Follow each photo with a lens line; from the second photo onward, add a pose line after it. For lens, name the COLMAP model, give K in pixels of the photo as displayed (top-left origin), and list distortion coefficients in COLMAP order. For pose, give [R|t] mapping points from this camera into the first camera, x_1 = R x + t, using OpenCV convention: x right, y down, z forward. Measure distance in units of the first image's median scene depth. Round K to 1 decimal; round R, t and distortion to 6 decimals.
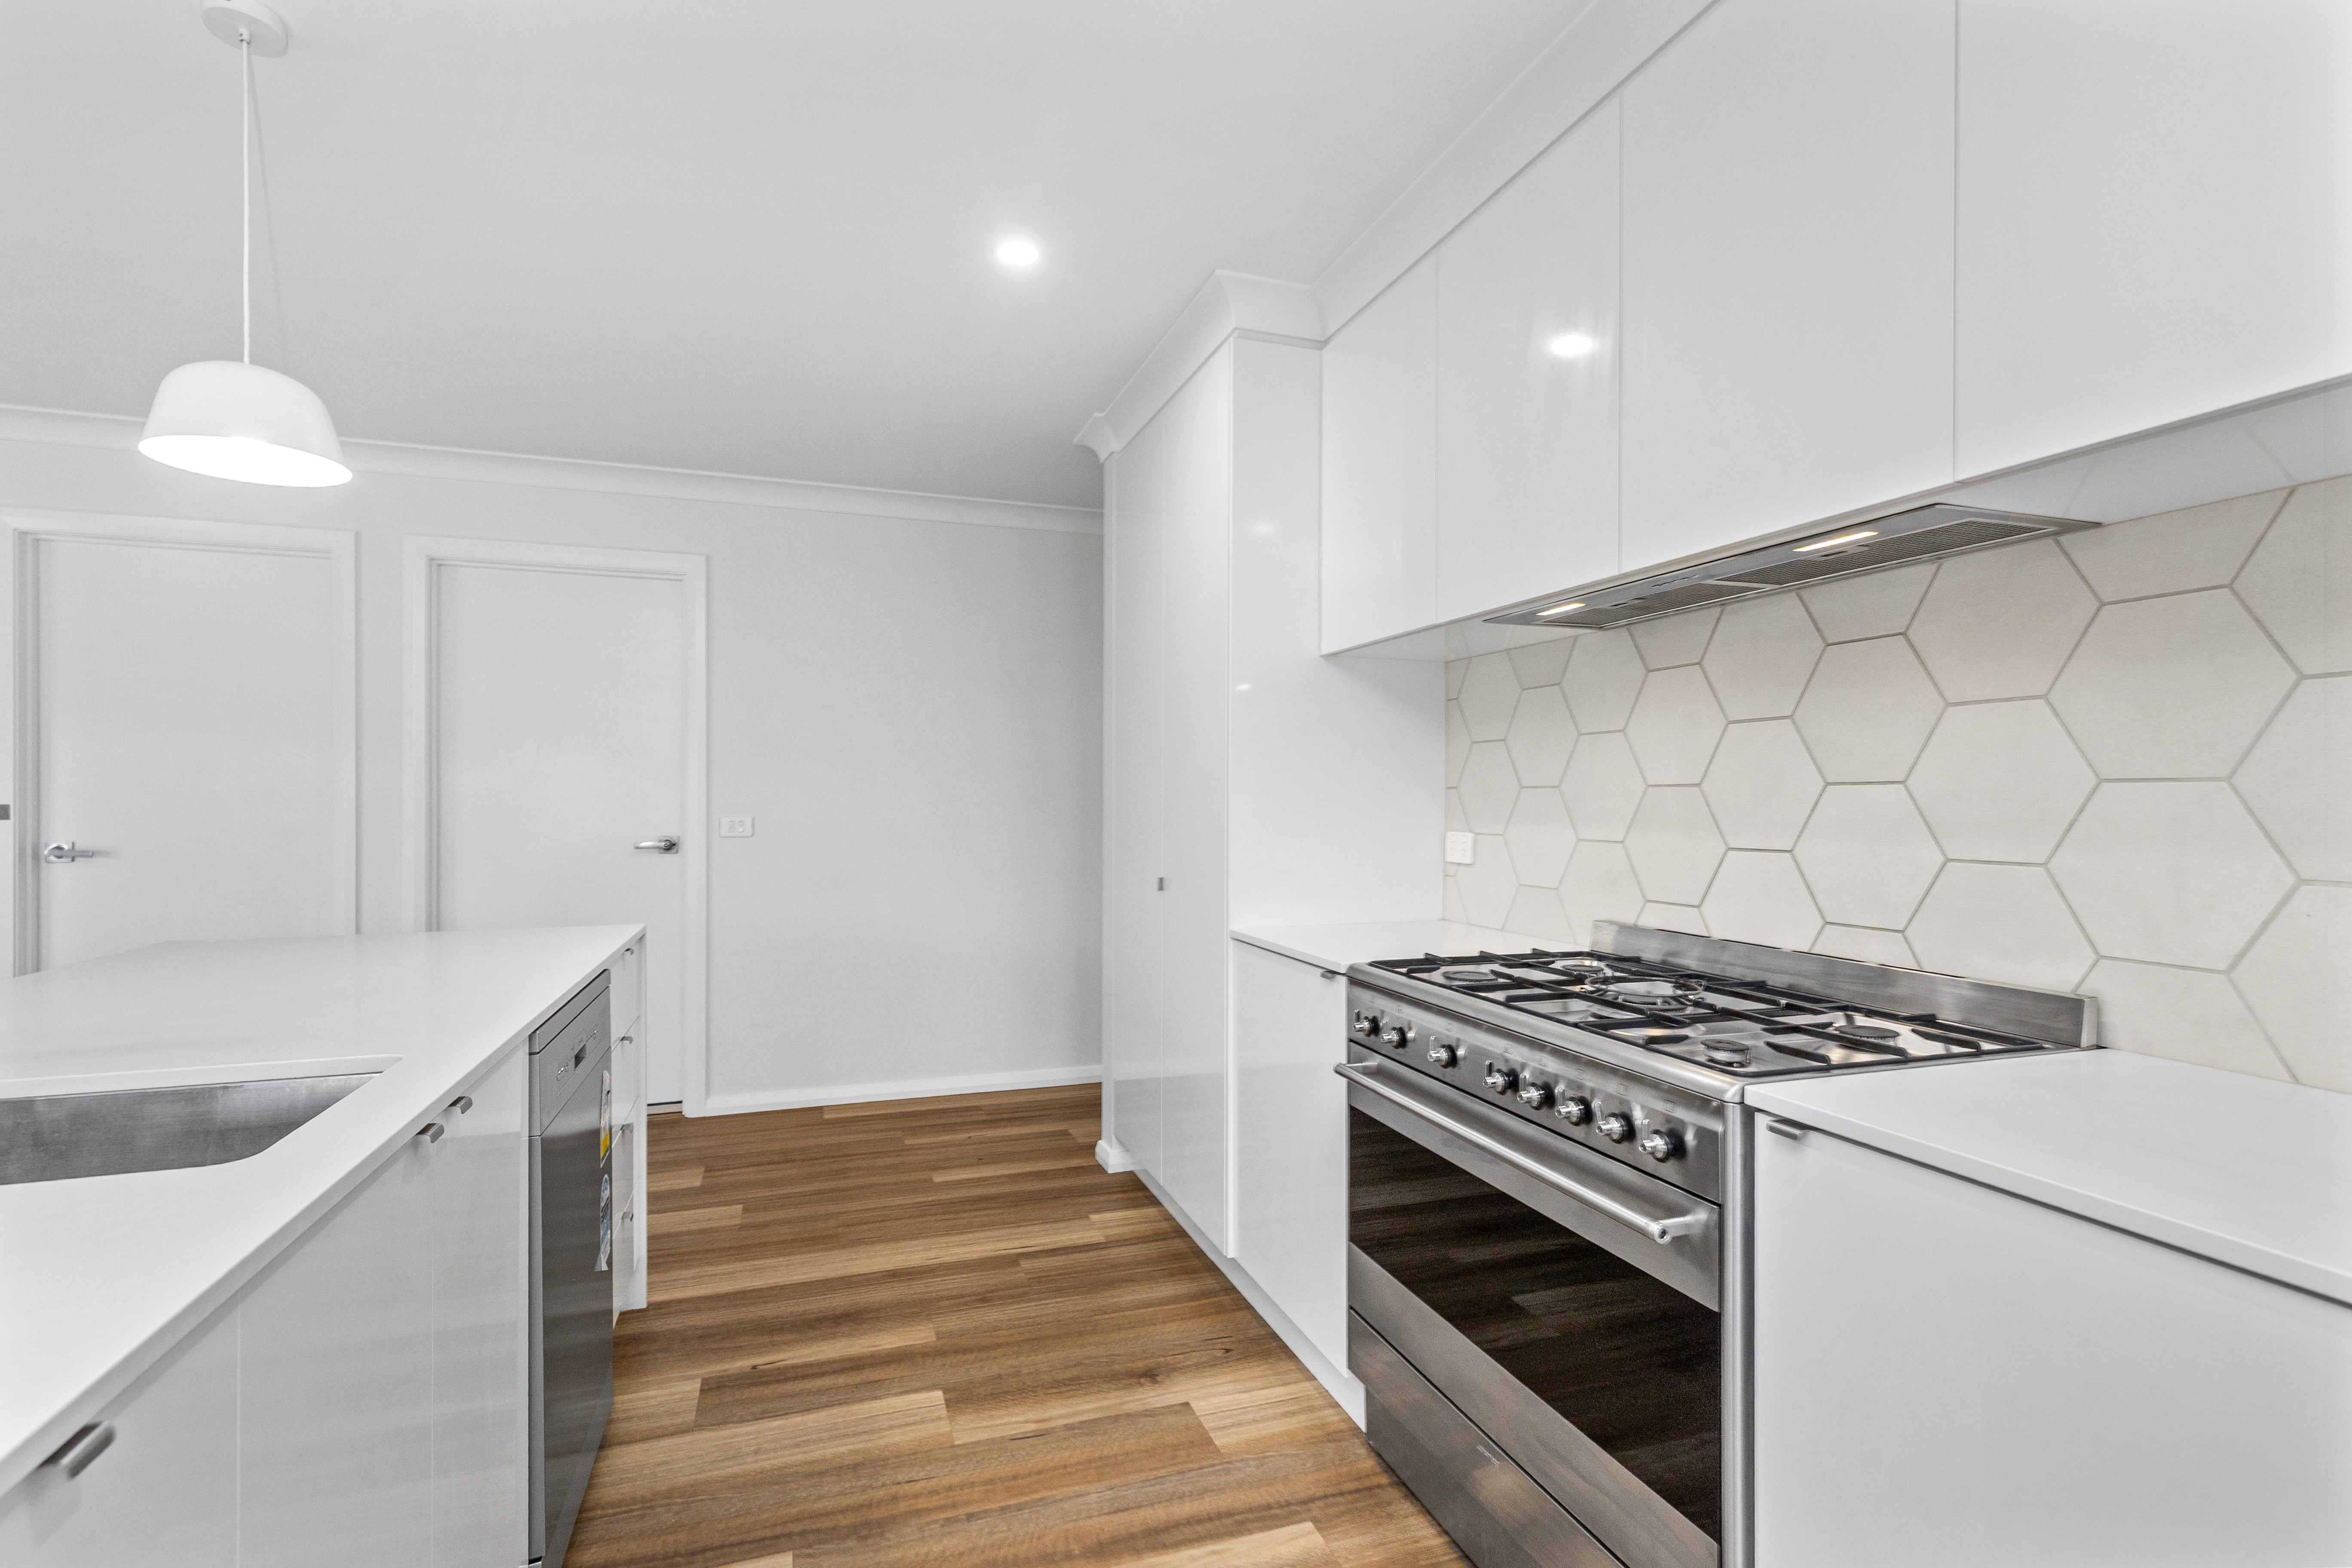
lens RADIAL K [[1084.3, 0, 1182.2], [0, 1084.3, 804.5], [0, 0, 1]] dist [0.001055, 0.000026]
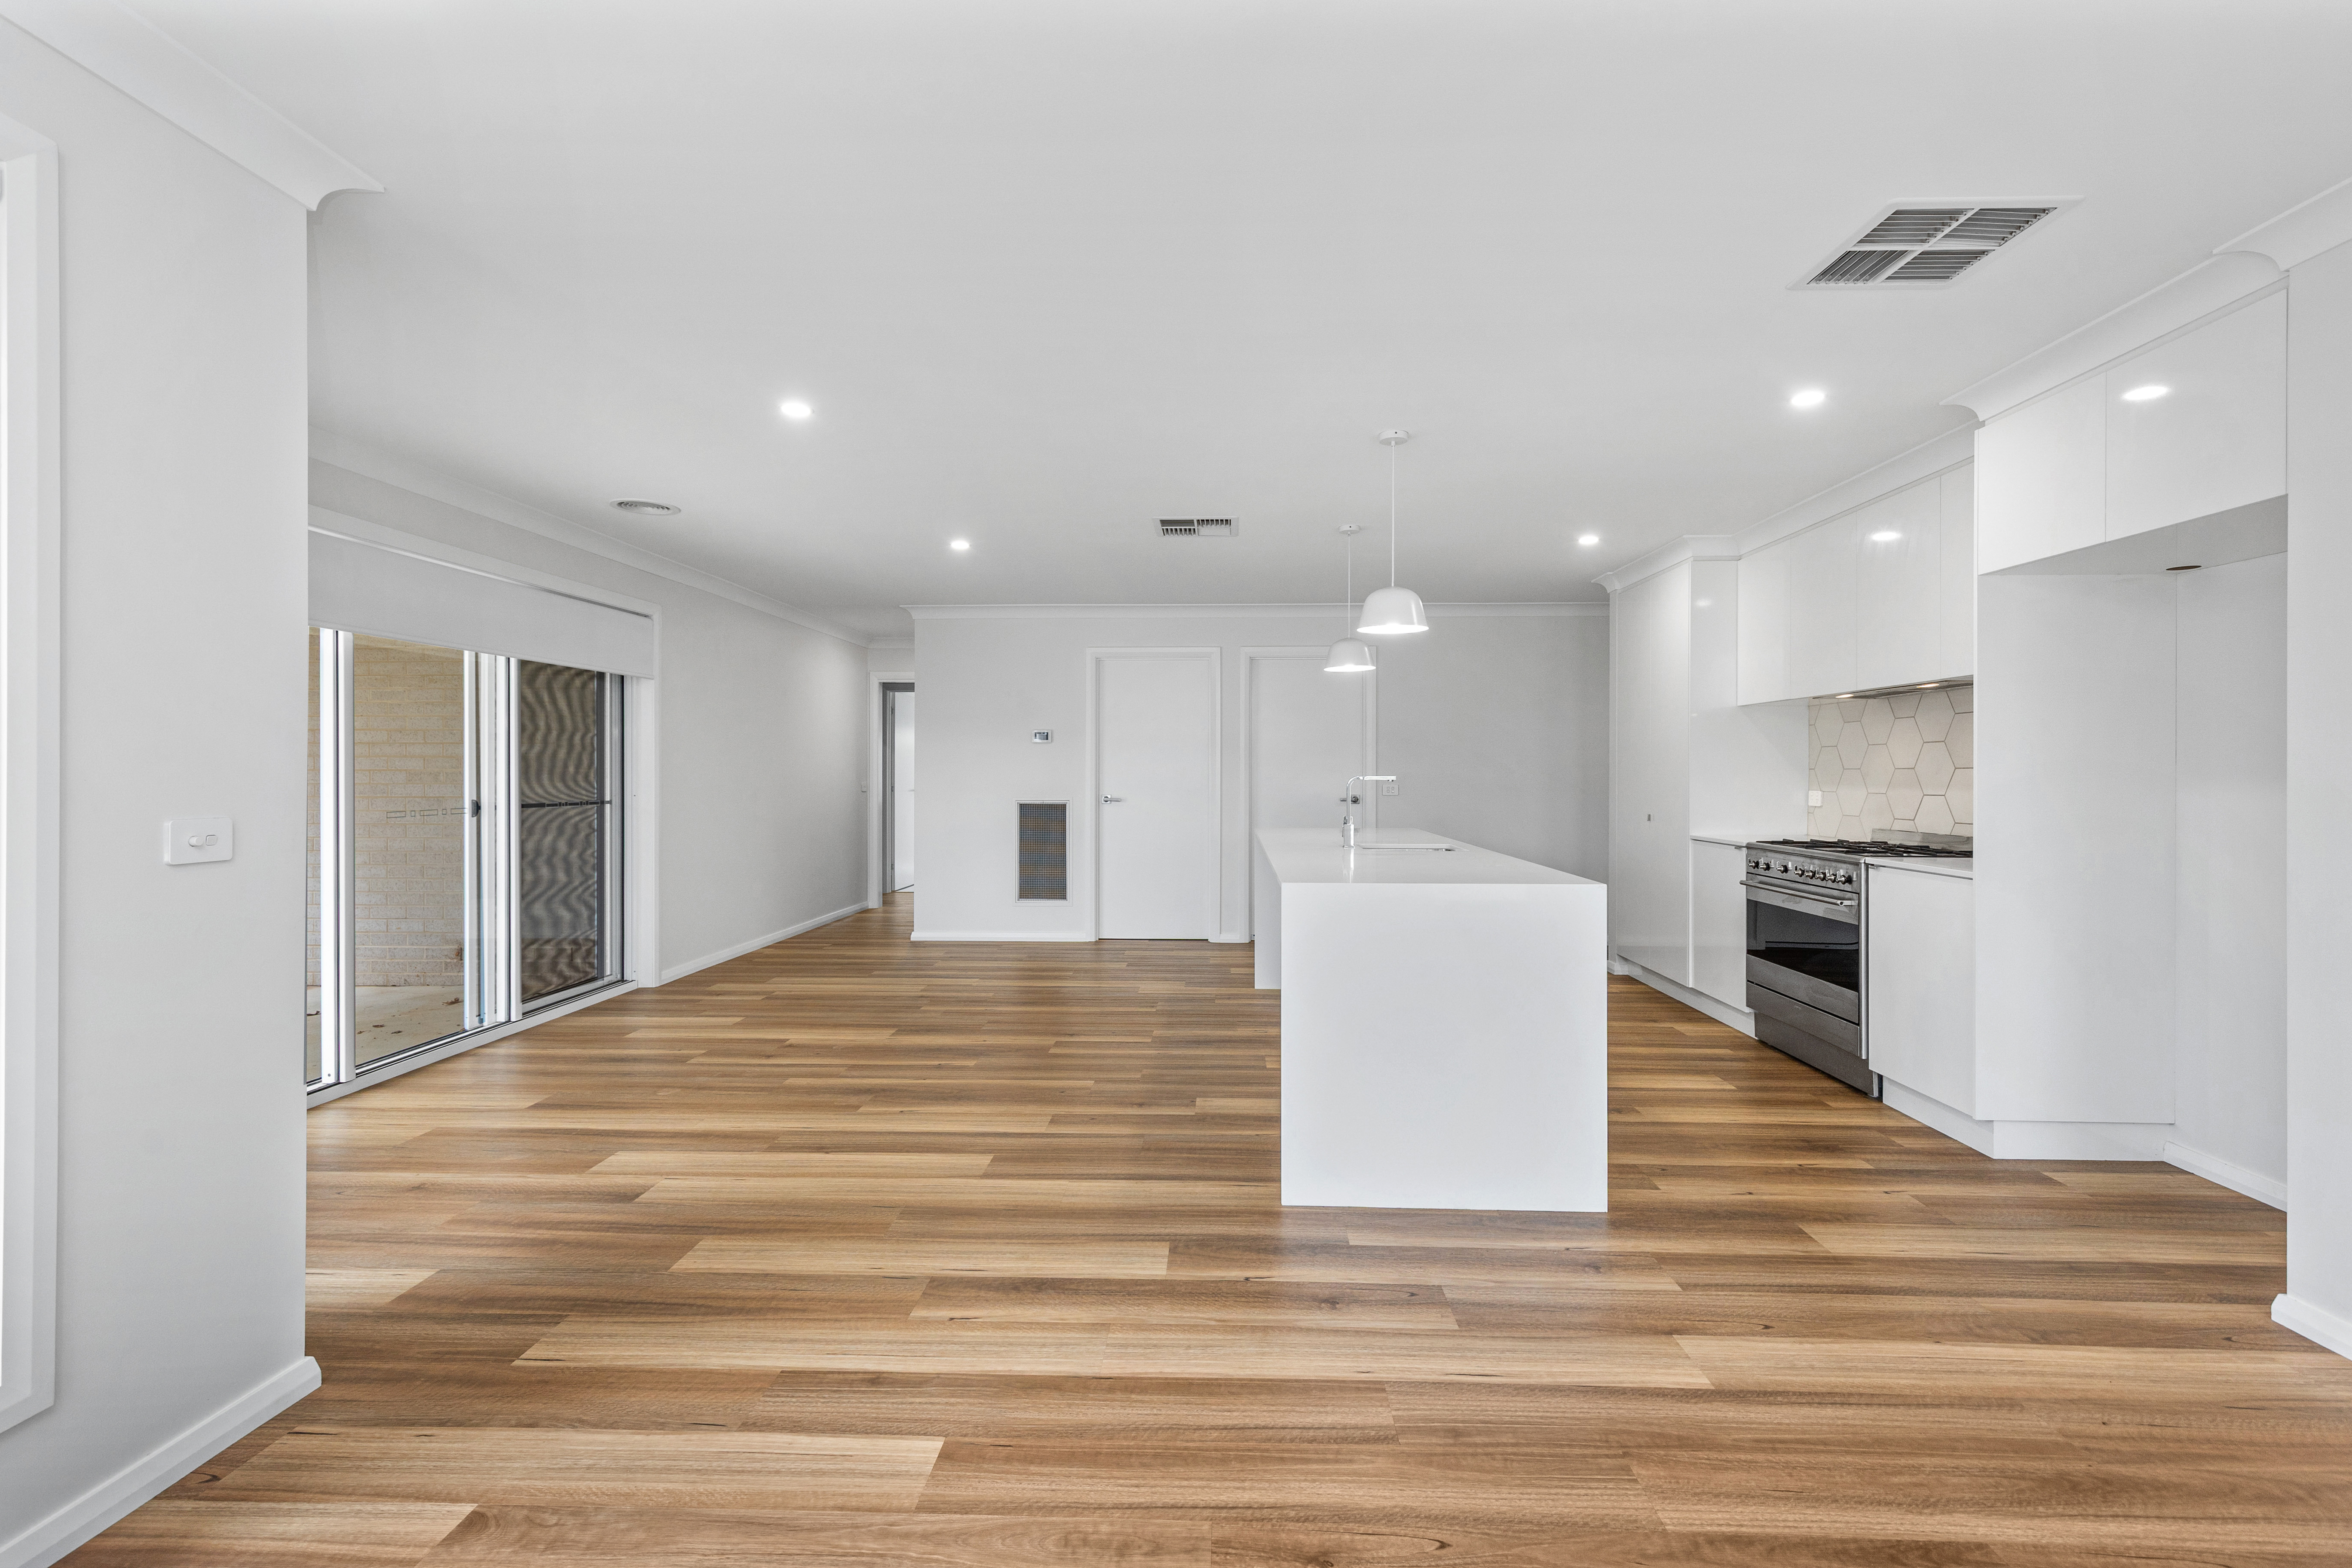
lens RADIAL K [[1052.0, 0, 1176.0], [0, 1052.0, 784.0], [0, 0, 1]] dist [-0.009703, 0.000016]
pose [[0.926819, 0.001161, -0.375506, -0.149776], [0.000872, 0.999986, 0.005246, 0.002295], [0.375507, -0.005189, 0.926805, -1.654301]]
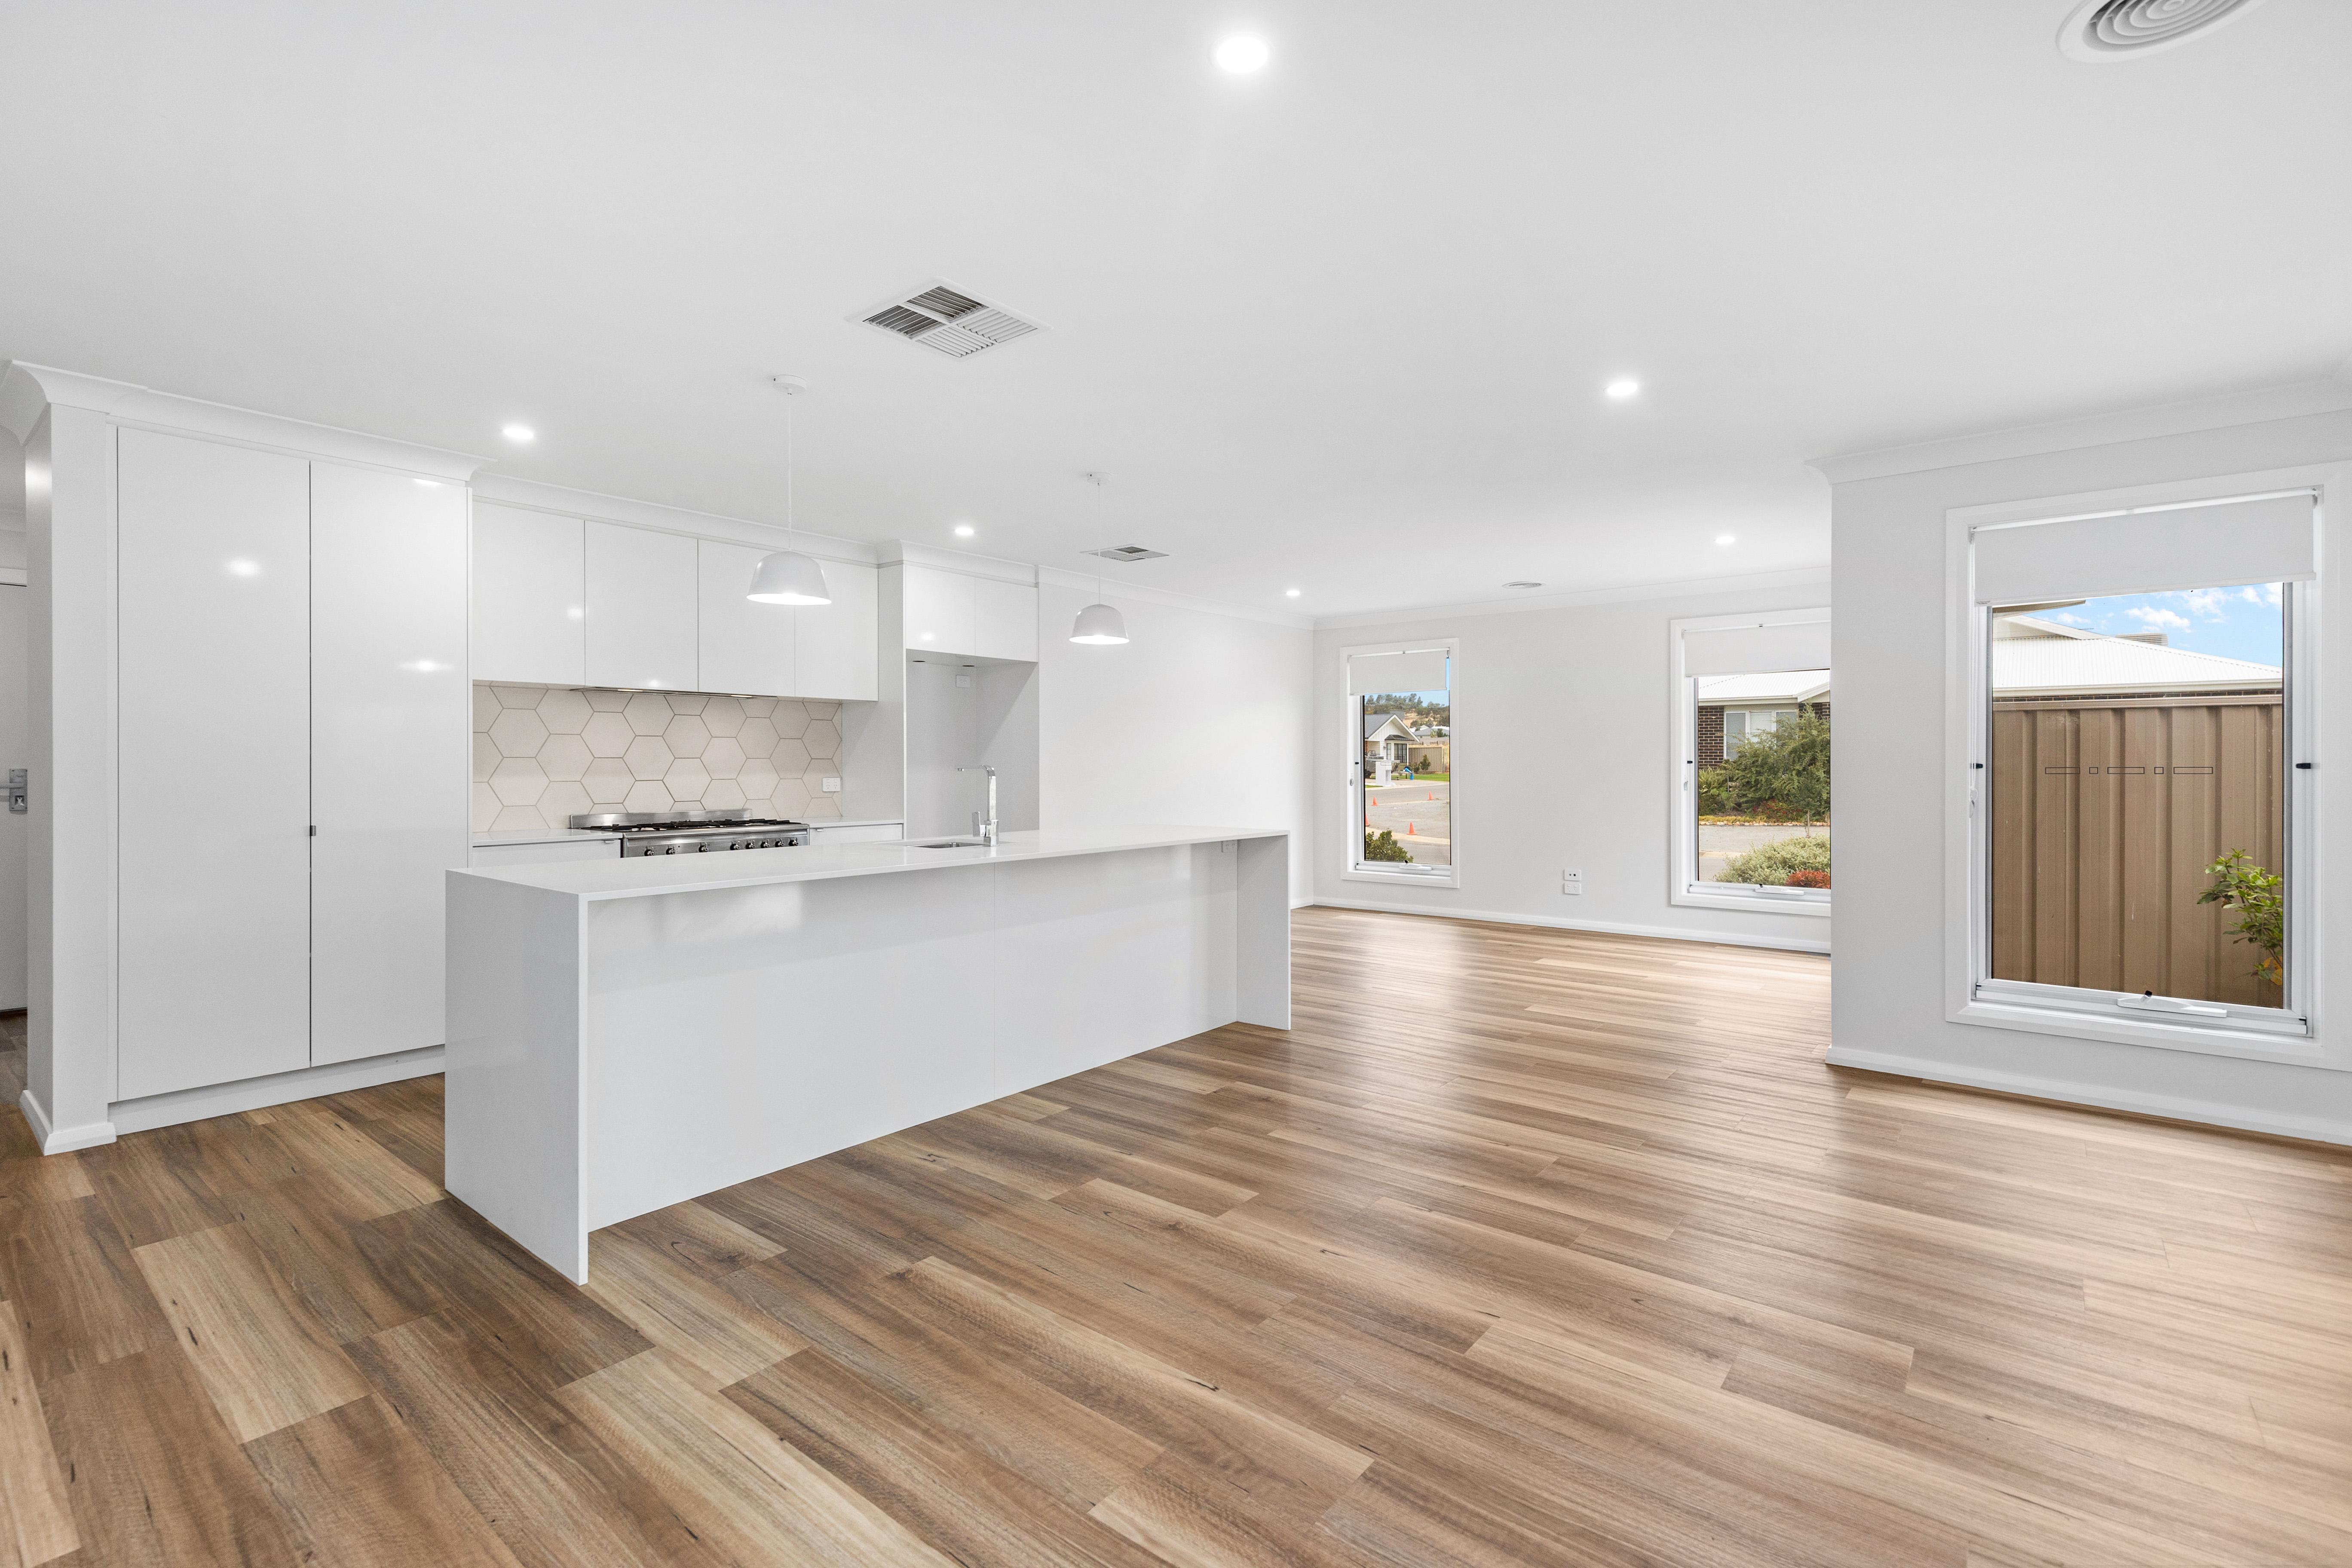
lens RADIAL K [[1055.0, 0, 1183.7], [0, 1055.0, 765.8], [0, 0, 1]] dist [0.000123, 0.000140]
pose [[-0.529287, -0.004665, 0.848430, -2.419466], [0.002422, 0.999972, 0.007010, -0.013624], [-0.848439, 0.005765, -0.529262, 1.172788]]
